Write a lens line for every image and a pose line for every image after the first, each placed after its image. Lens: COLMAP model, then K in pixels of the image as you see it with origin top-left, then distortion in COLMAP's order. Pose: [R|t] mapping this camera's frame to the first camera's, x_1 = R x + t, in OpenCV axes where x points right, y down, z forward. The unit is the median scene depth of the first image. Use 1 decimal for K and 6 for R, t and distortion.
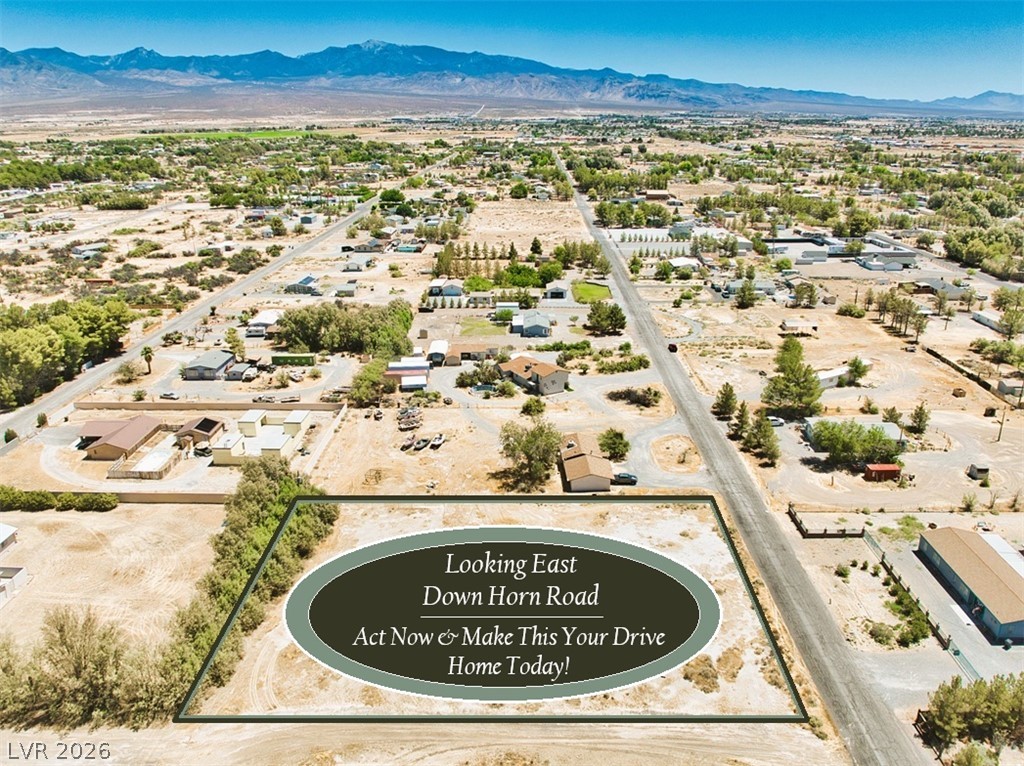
lens RADIAL K [[769.0, 0, 512.0], [0, 769.0, 383.0], [0, 0, 1]] dist [-0.030202, -0.008416]
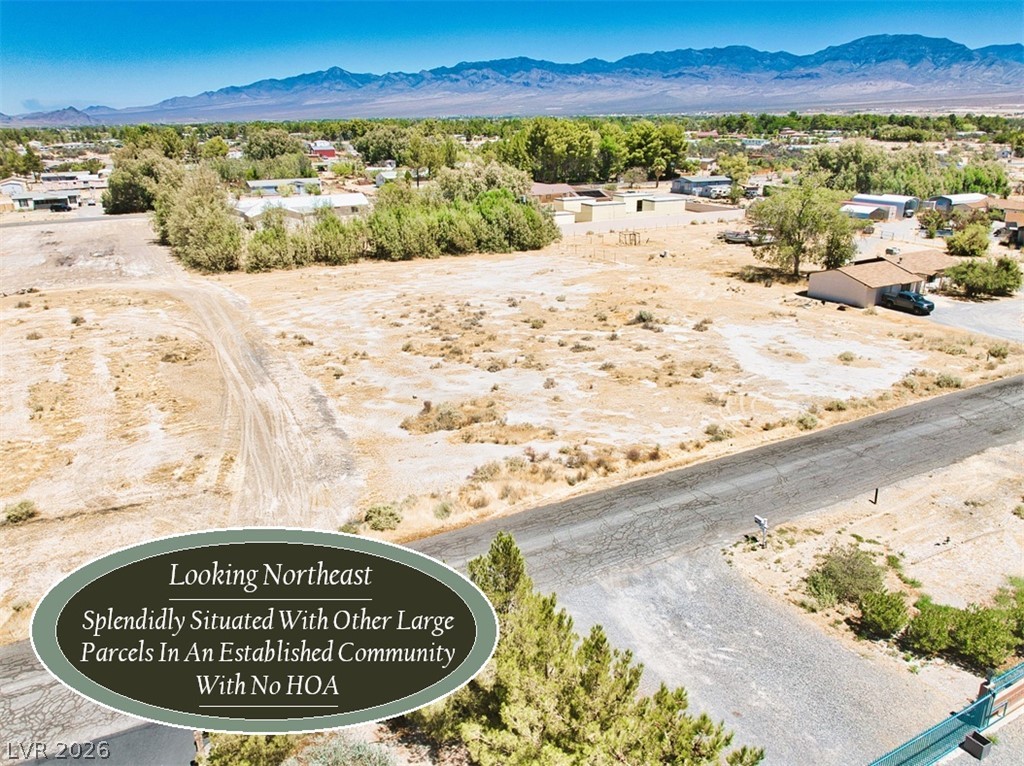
lens RADIAL K [[744.7, 0, 515.6], [0, 744.7, 418.6], [0, 0, 1]] dist [-0.028978, -0.007380]
pose [[0.485157, 0.327055, -0.810961, 0.303407], [-0.283916, 0.936091, 0.207666, 0.114481], [0.827052, 0.129494, 0.547007, 0.336943]]
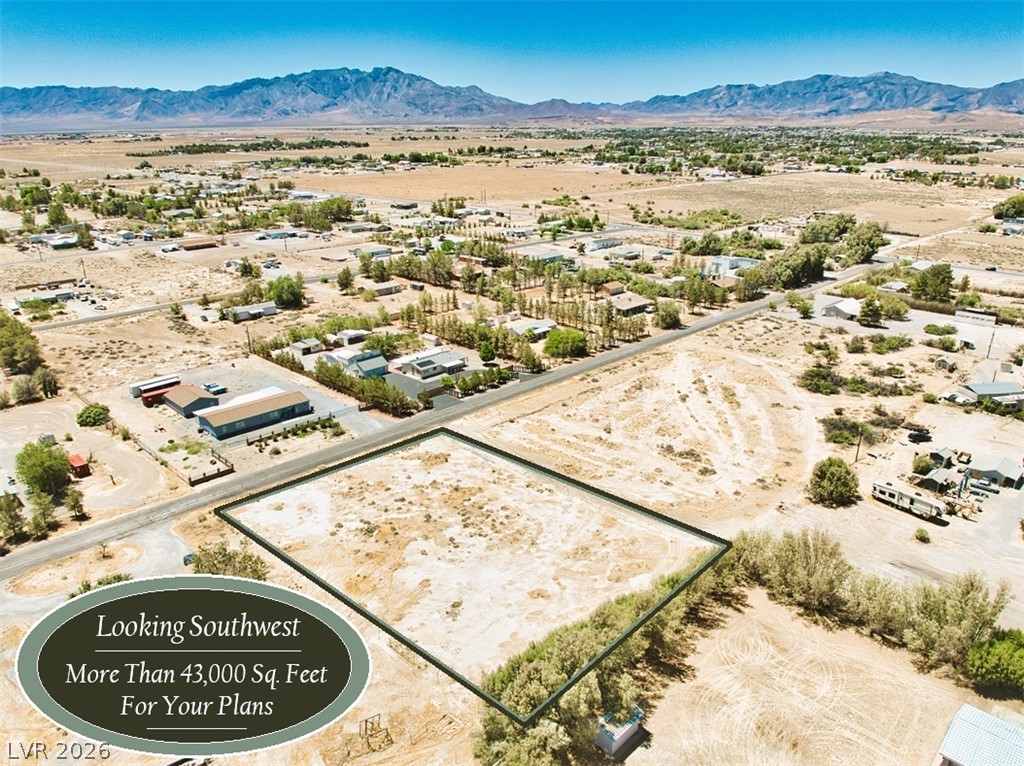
lens RADIAL K [[746.3, 0, 515.0], [0, 746.3, 421.9], [0, 0, 1]] dist [-0.022606, -0.013862]
pose [[-0.727619, -0.255223, 0.636735, -0.378049], [0.234362, 0.779871, 0.580410, -0.247477], [-0.644705, 0.571544, -0.507635, 0.730523]]
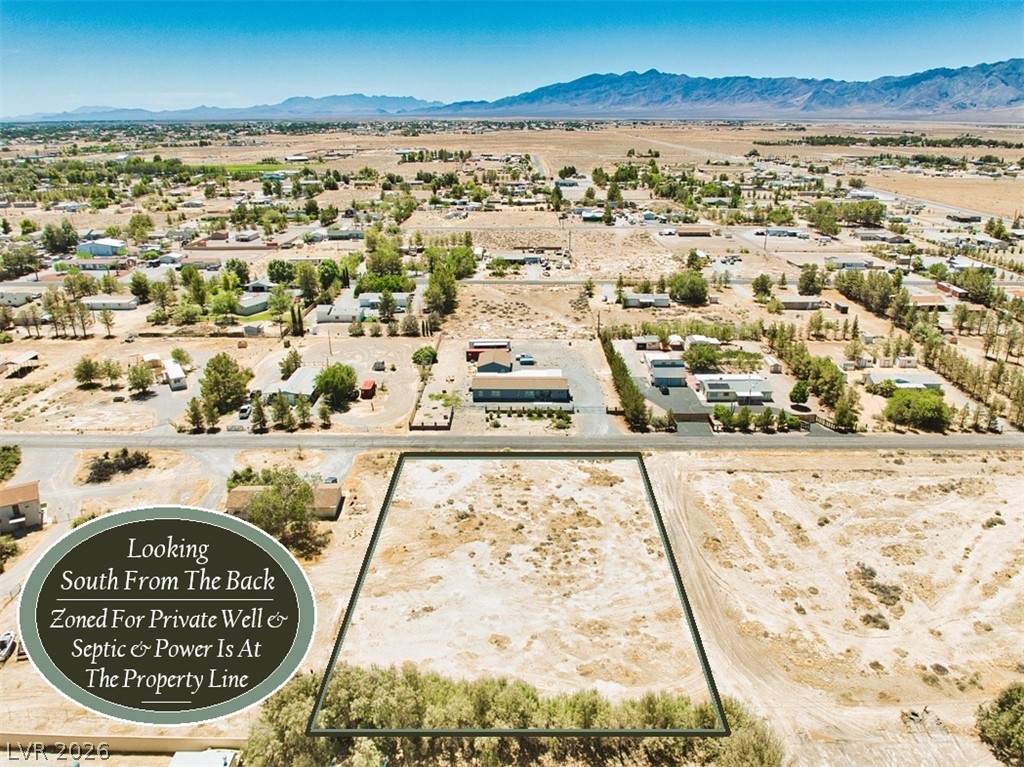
lens RADIAL K [[738.2, 0, 513.2], [0, 738.2, 425.5], [0, 0, 1]] dist [-0.004850, -0.031249]
pose [[-0.014343, -0.389929, 0.920733, -0.465070], [0.336747, 0.865152, 0.371636, -0.142129], [-0.941486, 0.315384, 0.118899, 0.428365]]
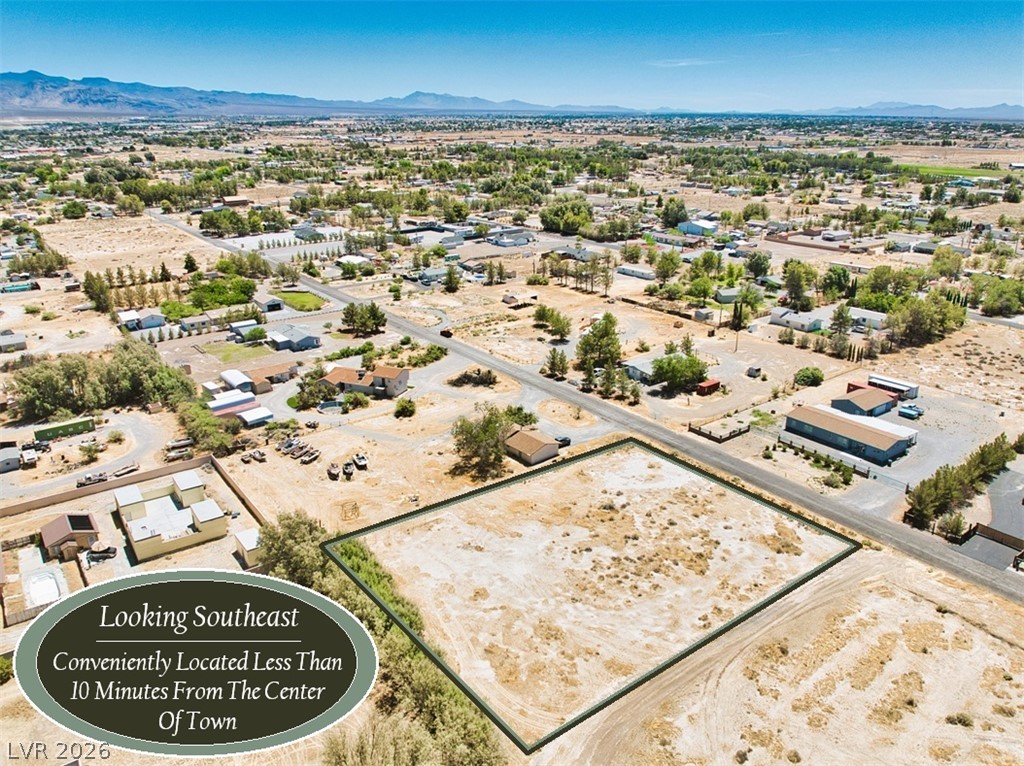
lens RADIAL K [[746.3, 0, 515.0], [0, 746.3, 421.9], [0, 0, 1]] dist [-0.022606, -0.013862]
pose [[0.790739, -0.239249, 0.563464, -0.336480], [0.210031, 0.970623, 0.117382, -0.029129], [-0.574995, 0.025527, 0.817759, 0.104381]]
